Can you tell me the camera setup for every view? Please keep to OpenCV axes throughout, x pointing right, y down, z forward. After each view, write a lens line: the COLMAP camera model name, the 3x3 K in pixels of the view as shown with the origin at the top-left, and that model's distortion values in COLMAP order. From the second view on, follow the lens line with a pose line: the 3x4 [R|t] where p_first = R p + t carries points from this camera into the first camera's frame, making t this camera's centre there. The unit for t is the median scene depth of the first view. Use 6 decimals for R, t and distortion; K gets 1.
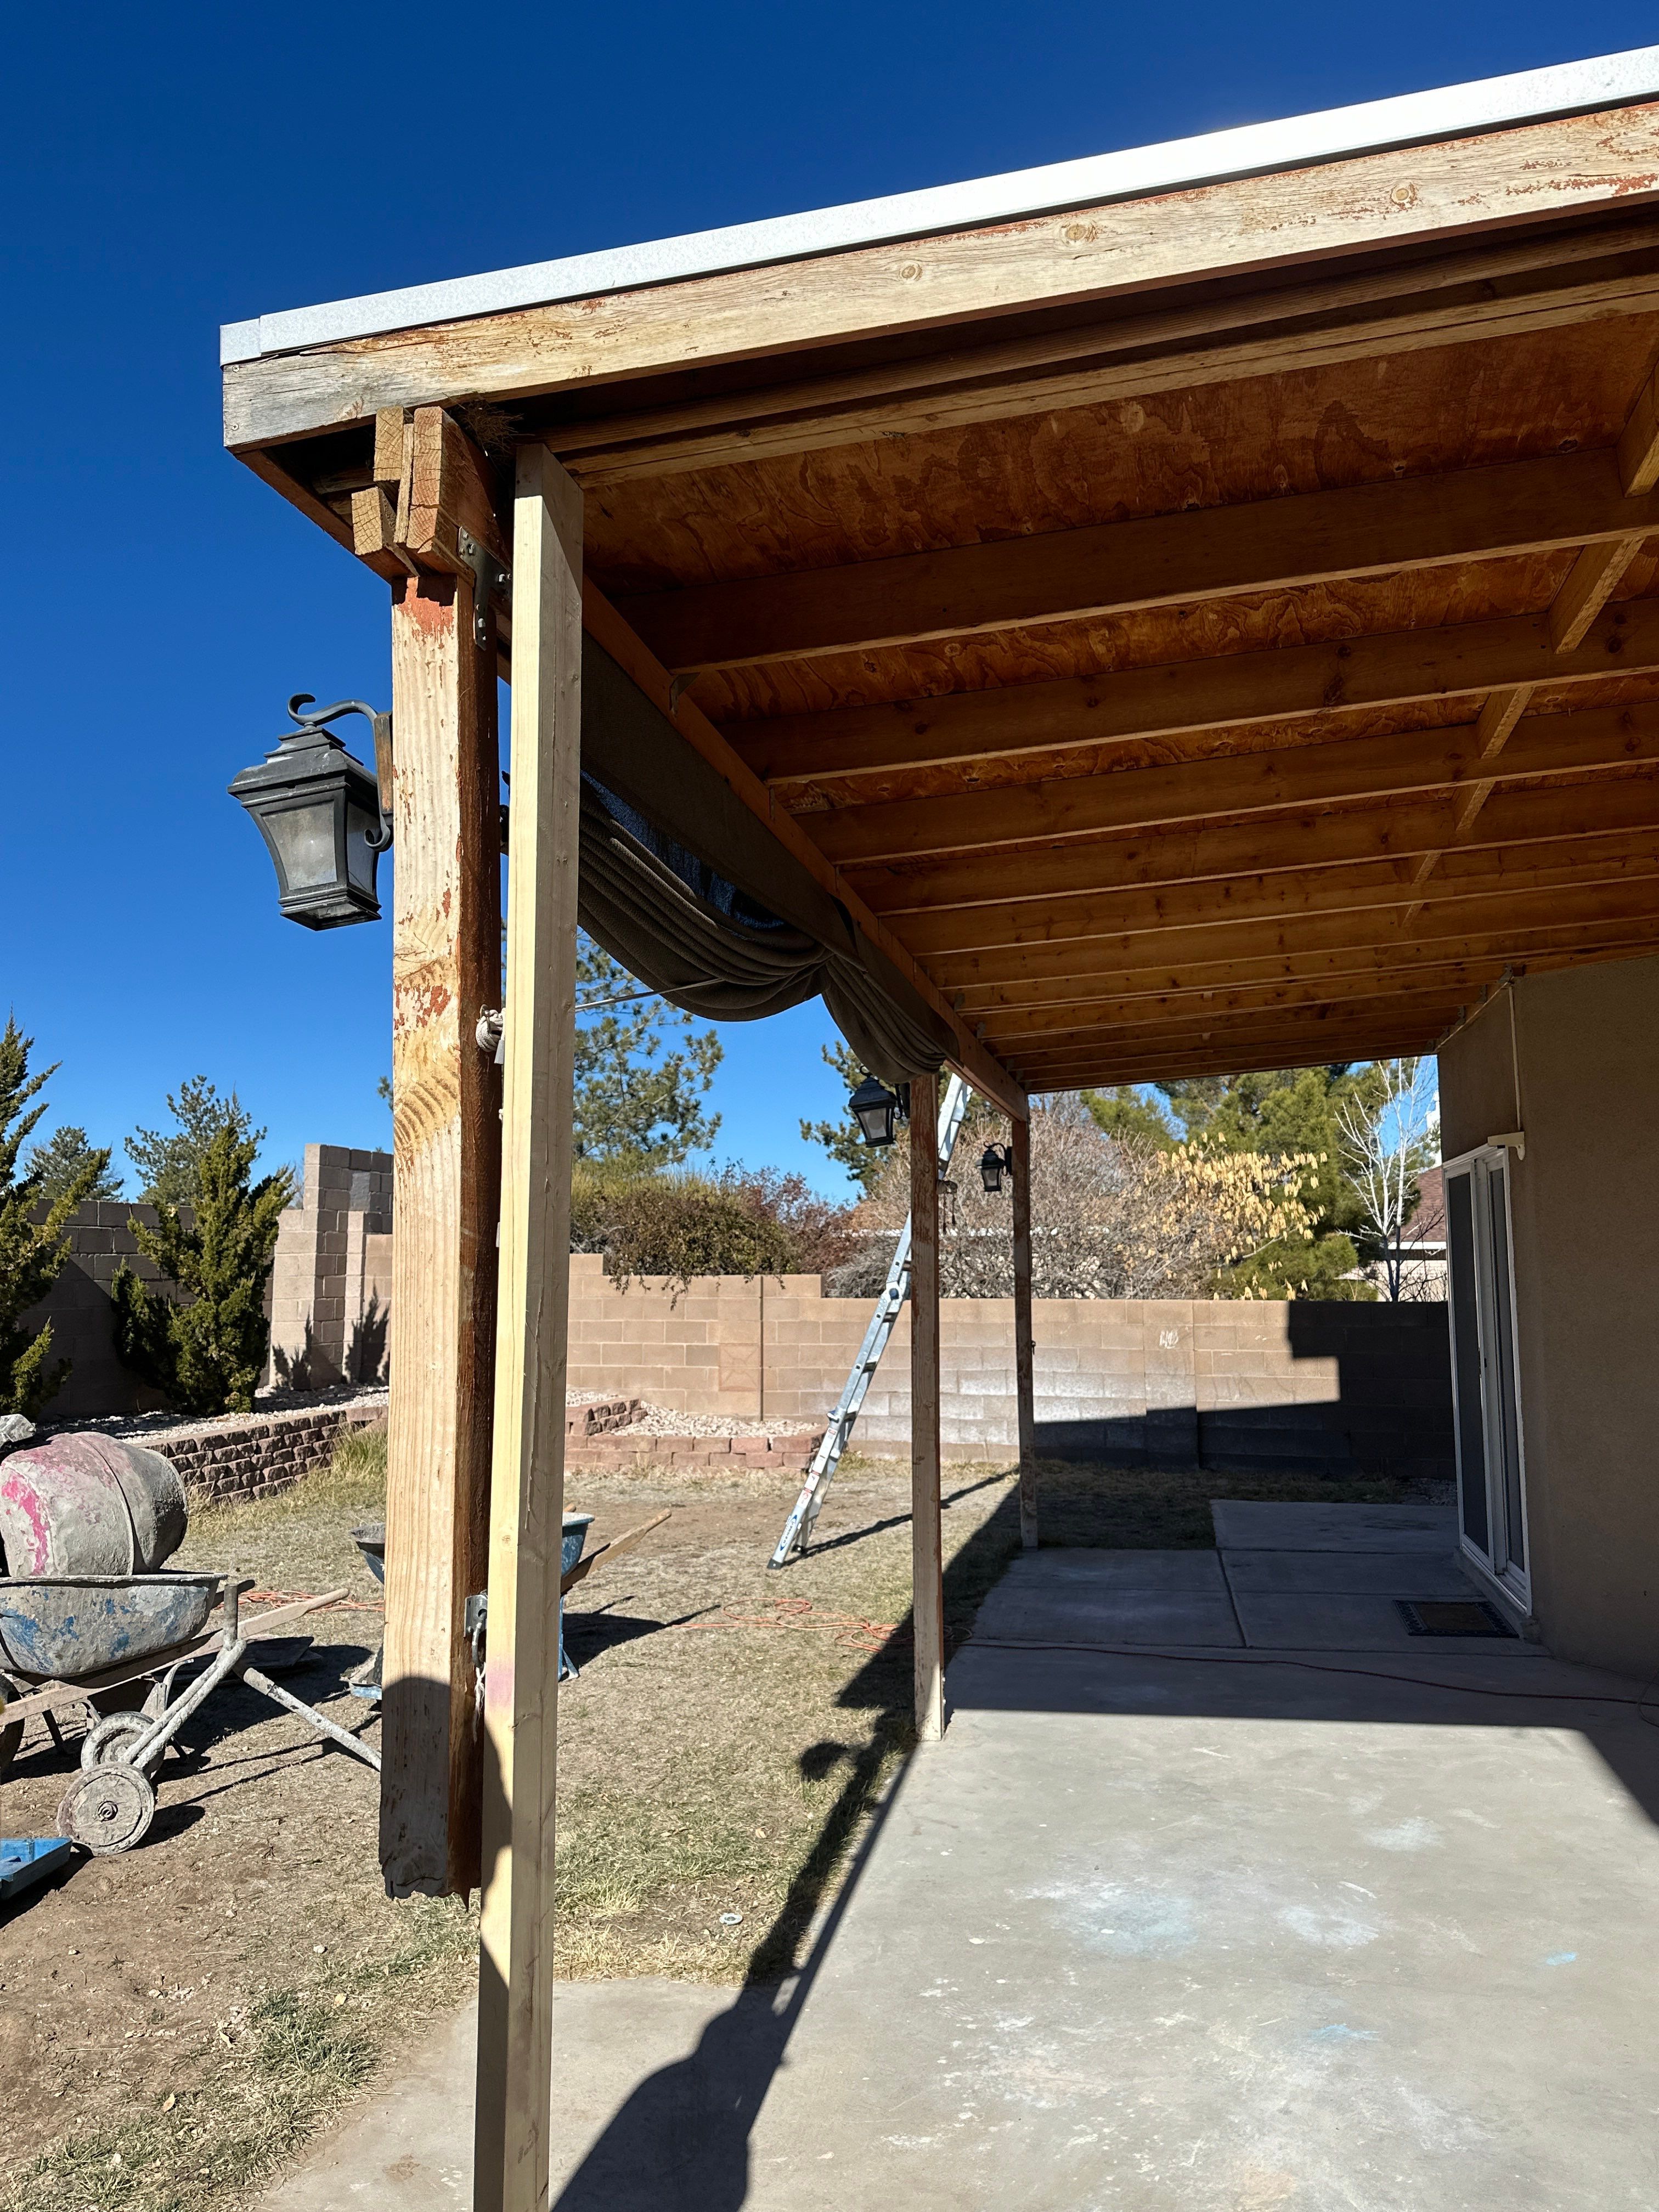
lens RADIAL K [[1605.7, 0, 822.2], [0, 1605.7, 1108.0], [0, 0, 1]] dist [0.104401, -0.097251]
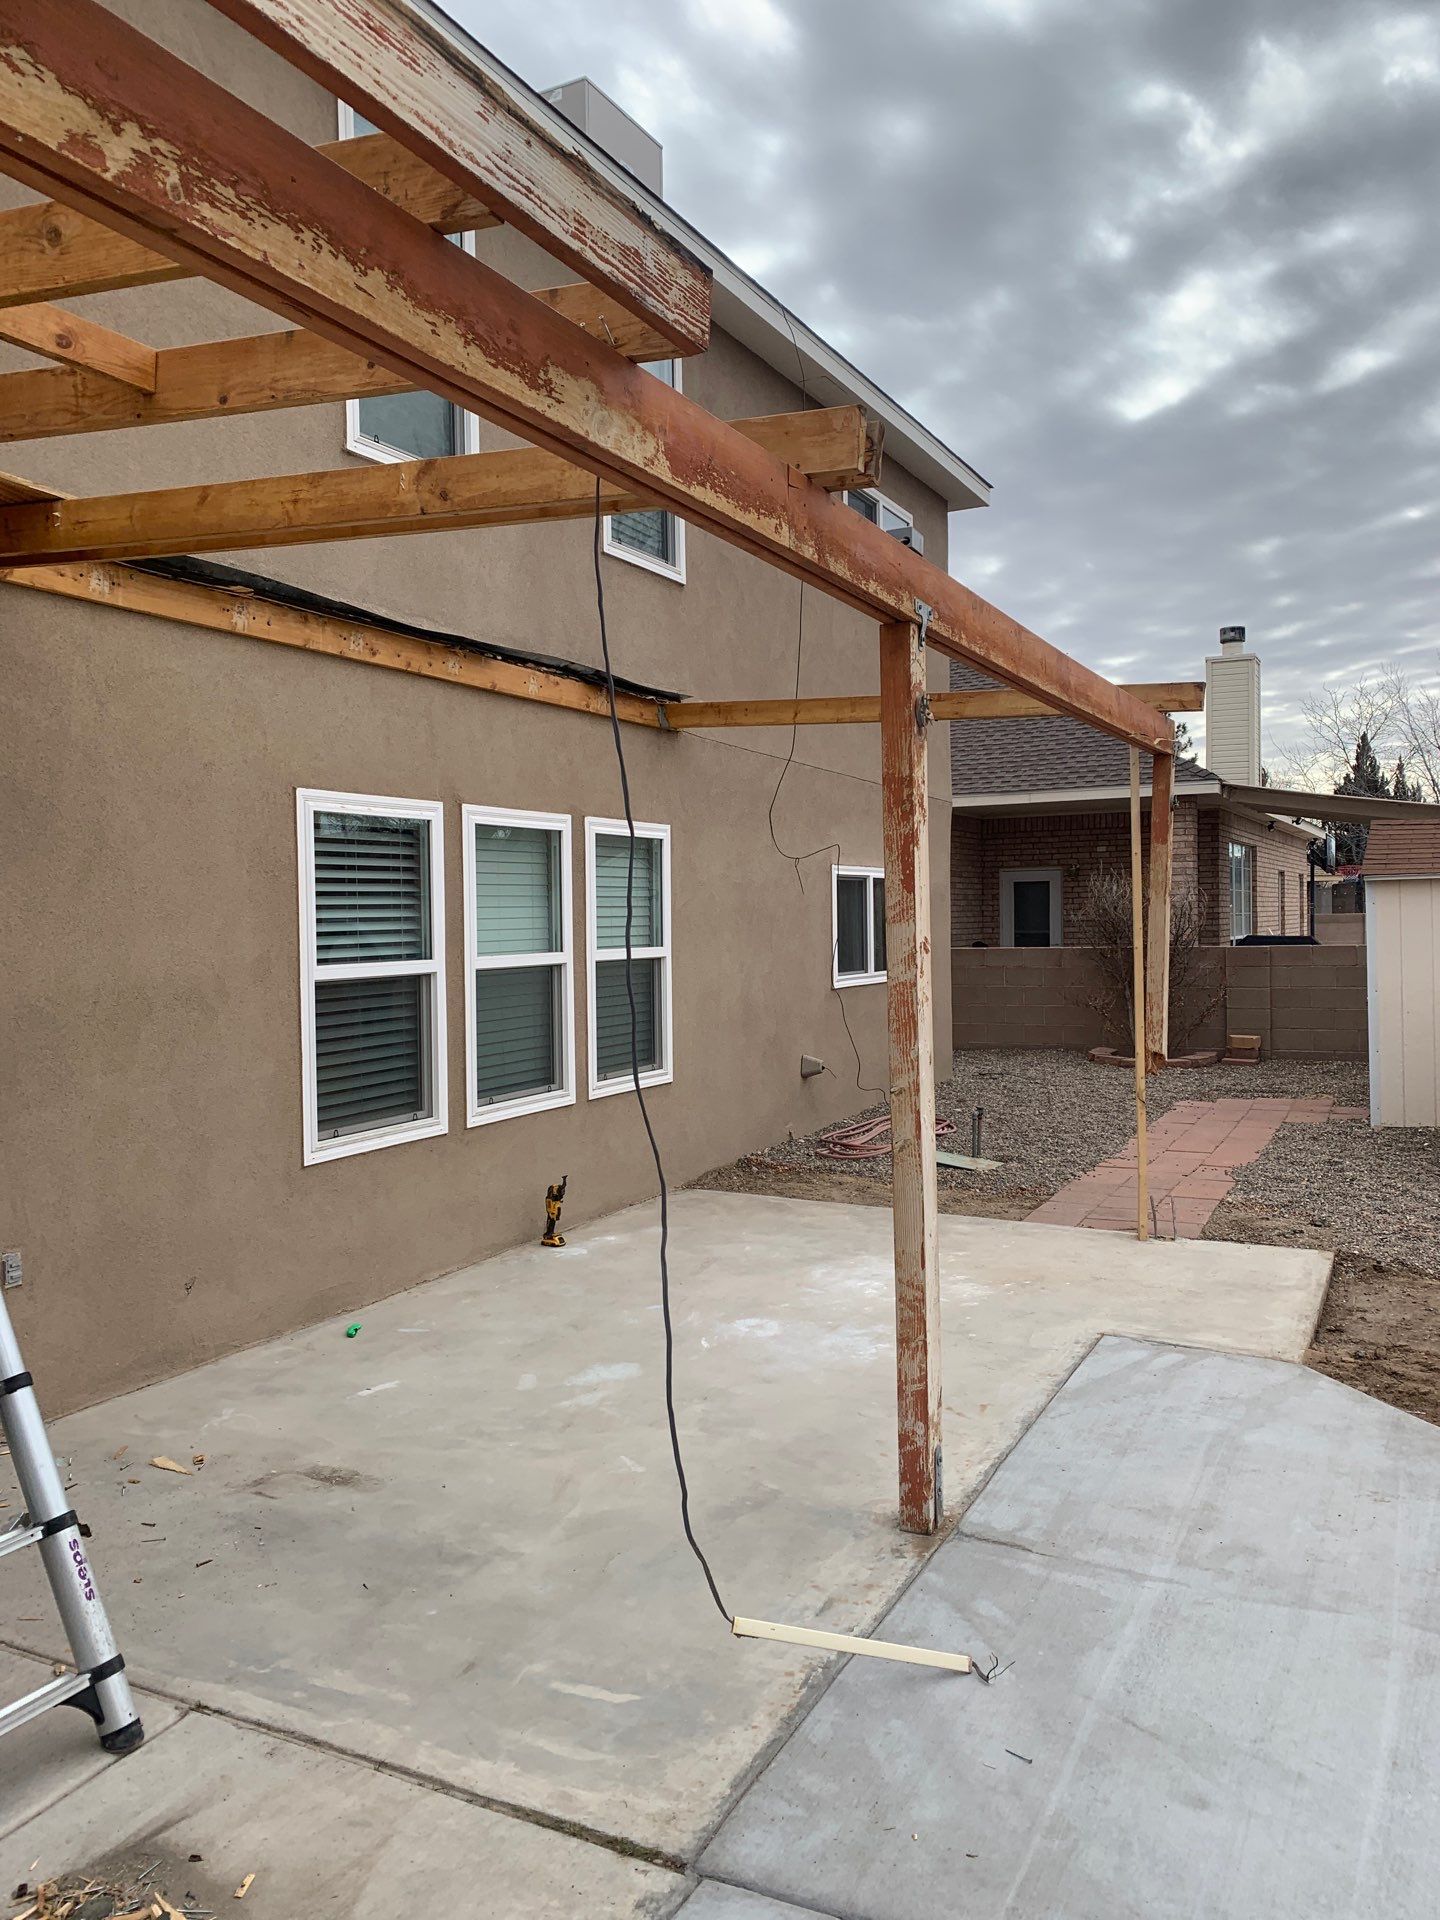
lens RADIAL K [[1455.1, 0, 726.4], [0, 1455.1, 938.7], [0, 0, 1]] dist [0.104301, -0.172371]
pose [[-0.971608, 0.018975, 0.235833, -0.011903], [-0.000933, 0.996464, -0.084017, 0.130989], [-0.236593, -0.081852, -0.968155, 1.415612]]
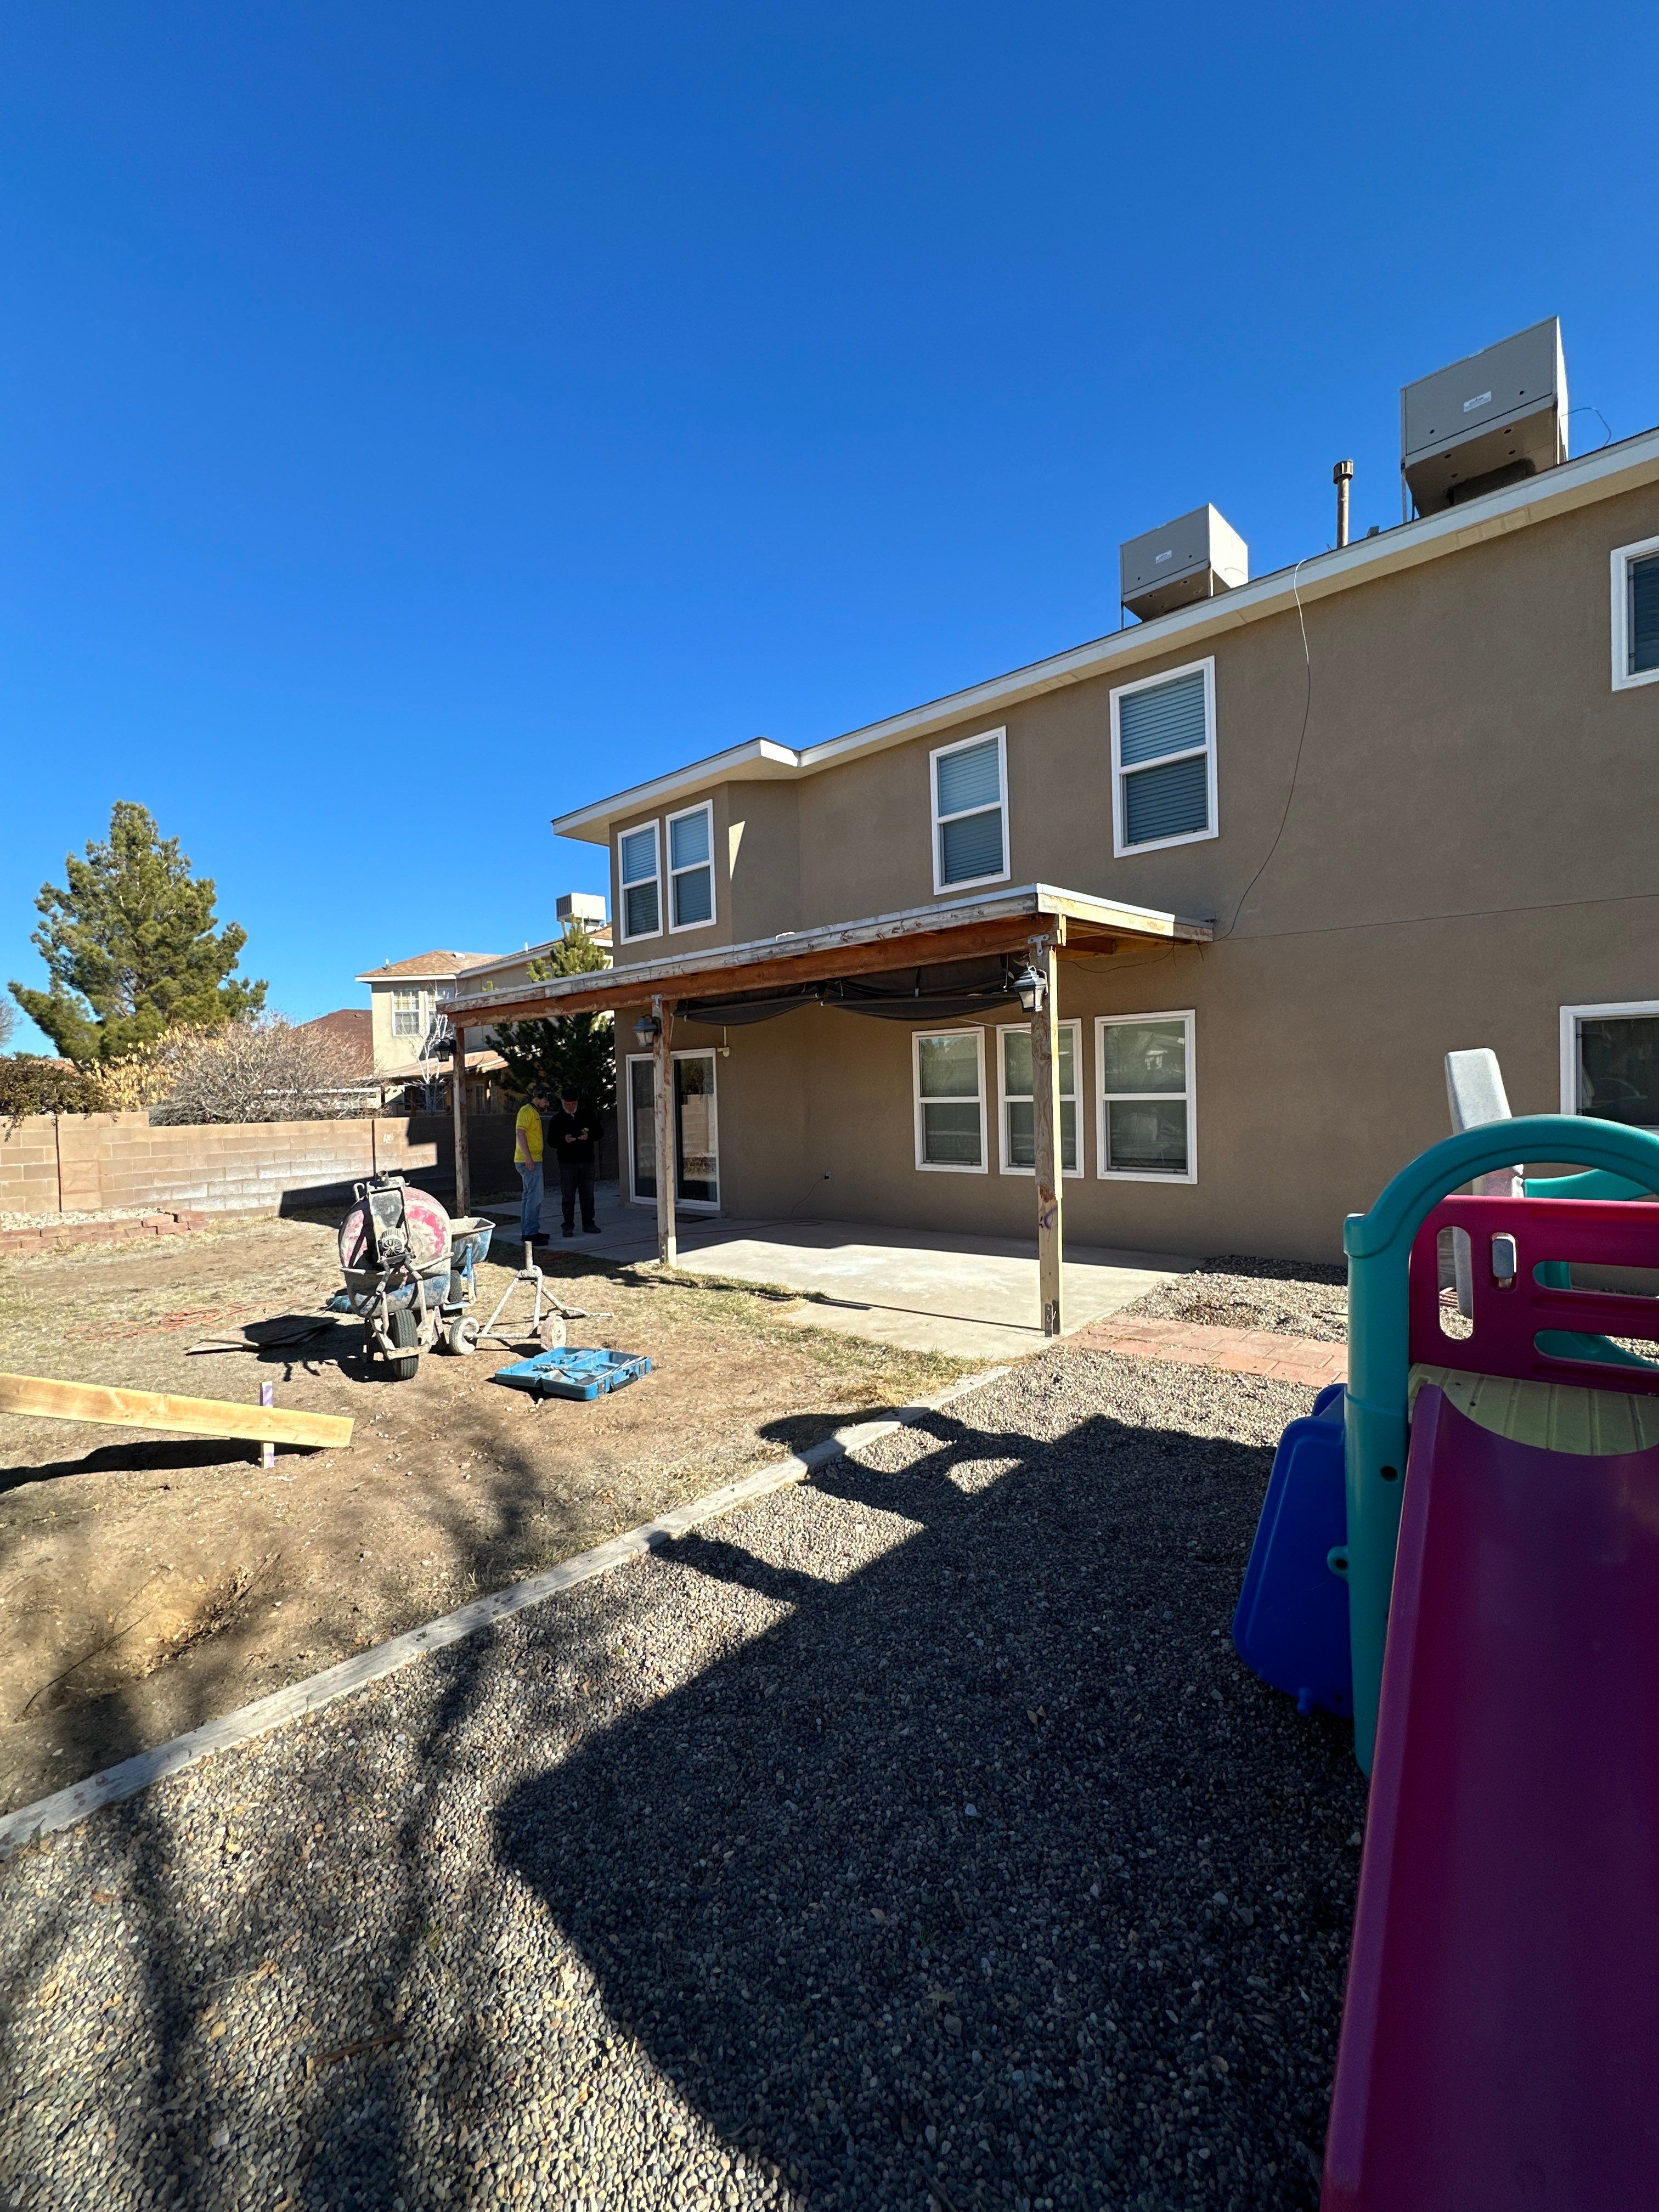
lens RADIAL K [[882.8, 0, 828.2], [0, 882.8, 1107.2], [0, 0, 1]] dist [-0.001625, -0.000077]
pose [[0.473496, -0.023467, 0.880483, -0.880134], [-0.065733, 0.995916, 0.061892, 0.011363], [-0.878339, -0.087183, 0.470020, 0.089595]]
